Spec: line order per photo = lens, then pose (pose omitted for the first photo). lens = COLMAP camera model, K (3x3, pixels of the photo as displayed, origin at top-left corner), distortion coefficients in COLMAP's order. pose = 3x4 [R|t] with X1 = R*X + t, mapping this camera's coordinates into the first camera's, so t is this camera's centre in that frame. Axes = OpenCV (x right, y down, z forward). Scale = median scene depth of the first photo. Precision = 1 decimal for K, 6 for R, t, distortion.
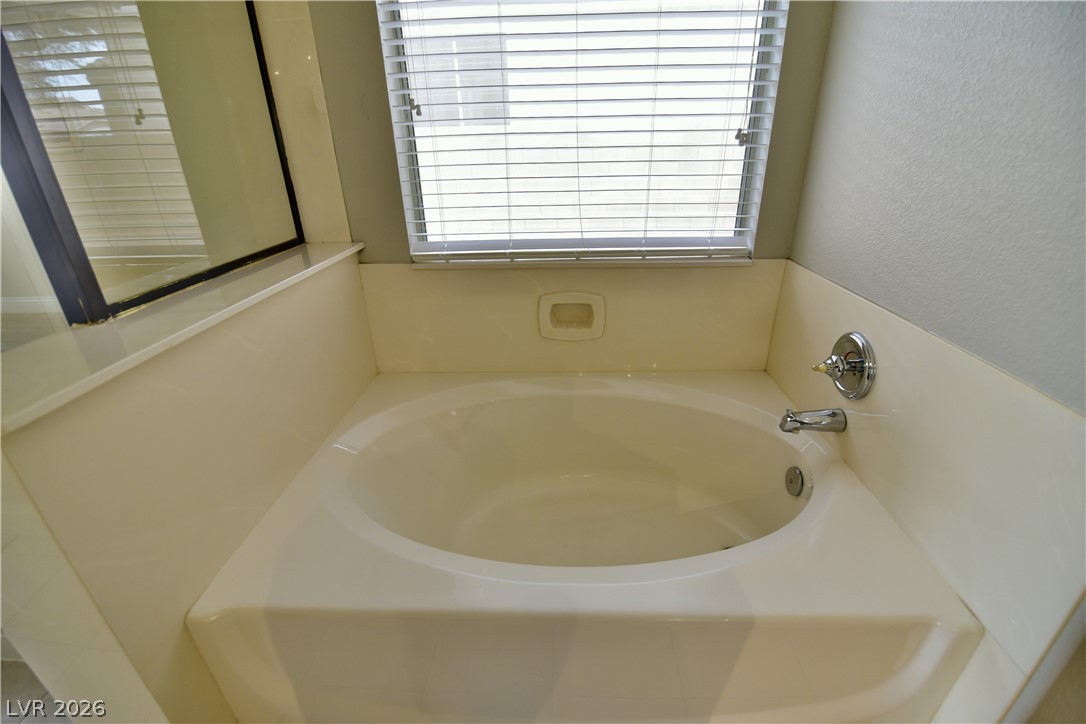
lens RADIAL K [[467.9, 0, 548.8], [0, 467.9, 355.1], [0, 0, 1]] dist [-0.004795, -0.007178]
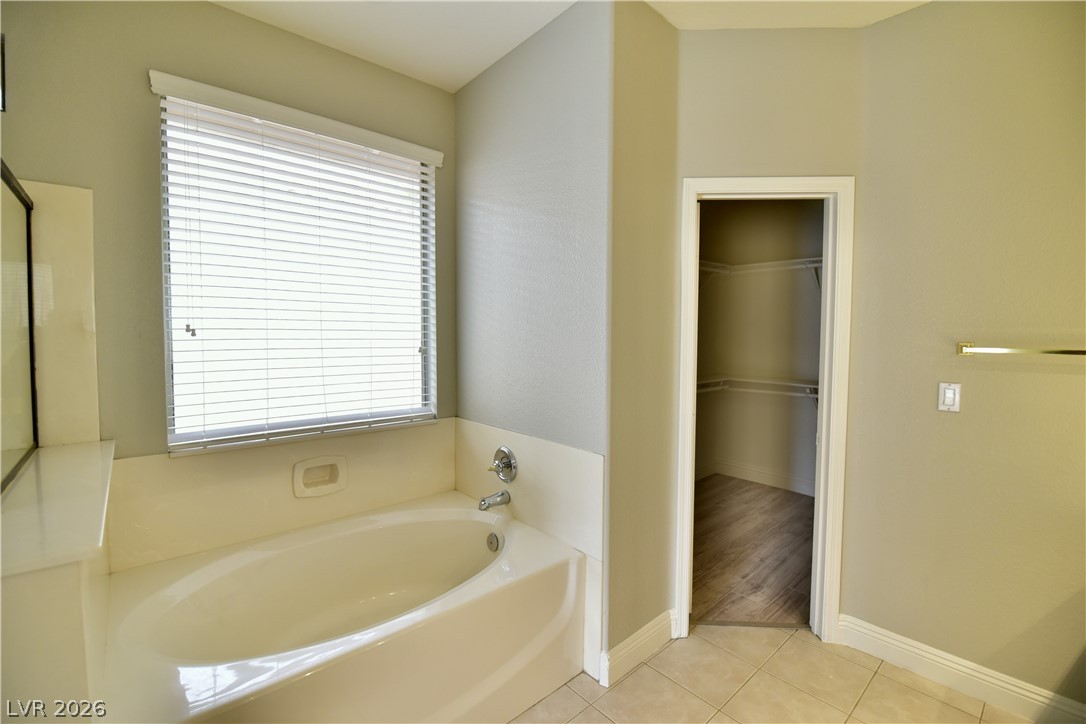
lens RADIAL K [[467.9, 0, 542.7], [0, 467.9, 355.7], [0, 0, 1]] dist [-0.004795, -0.007178]
pose [[0.730319, -0.007623, 0.683063, -0.406403], [0.258388, 0.928727, -0.265899, 0.117729], [-0.632352, 0.370686, 0.680237, -0.424072]]
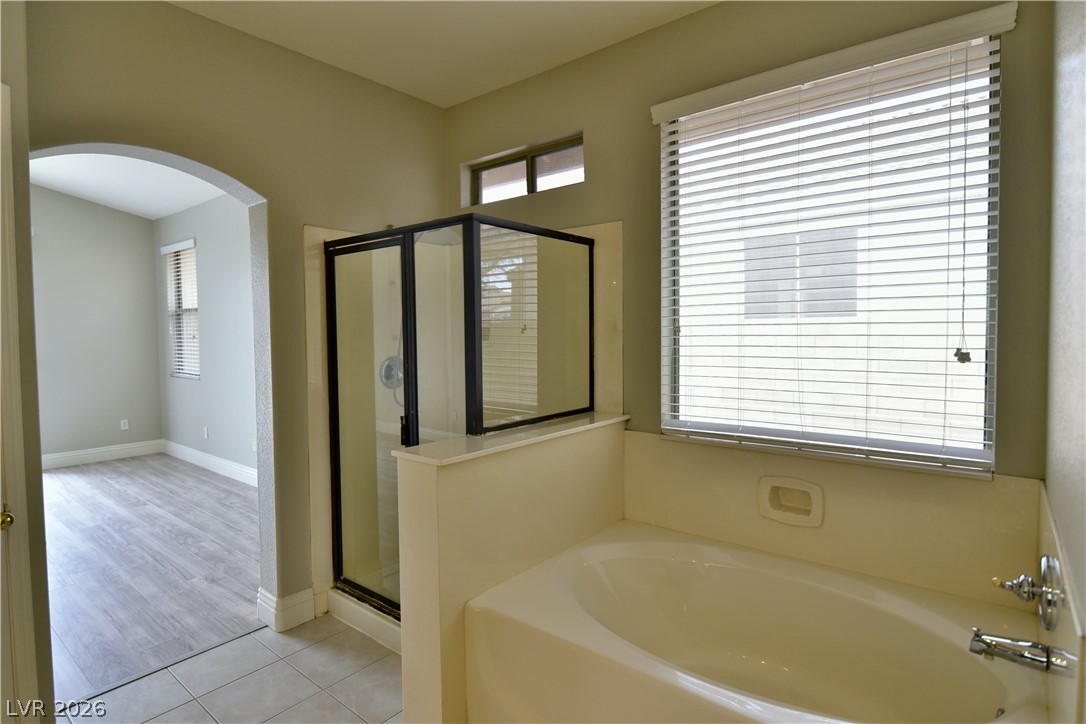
lens RADIAL K [[564.7, 0, 537.3], [0, 564.7, 356.5], [0, 0, 1]] dist [0.002358, -0.001158]
pose [[0.789023, 0.039157, -0.613114, 0.394630], [-0.254605, 0.929076, -0.268318, 0.111953], [0.559123, 0.367811, 0.743032, -0.439386]]
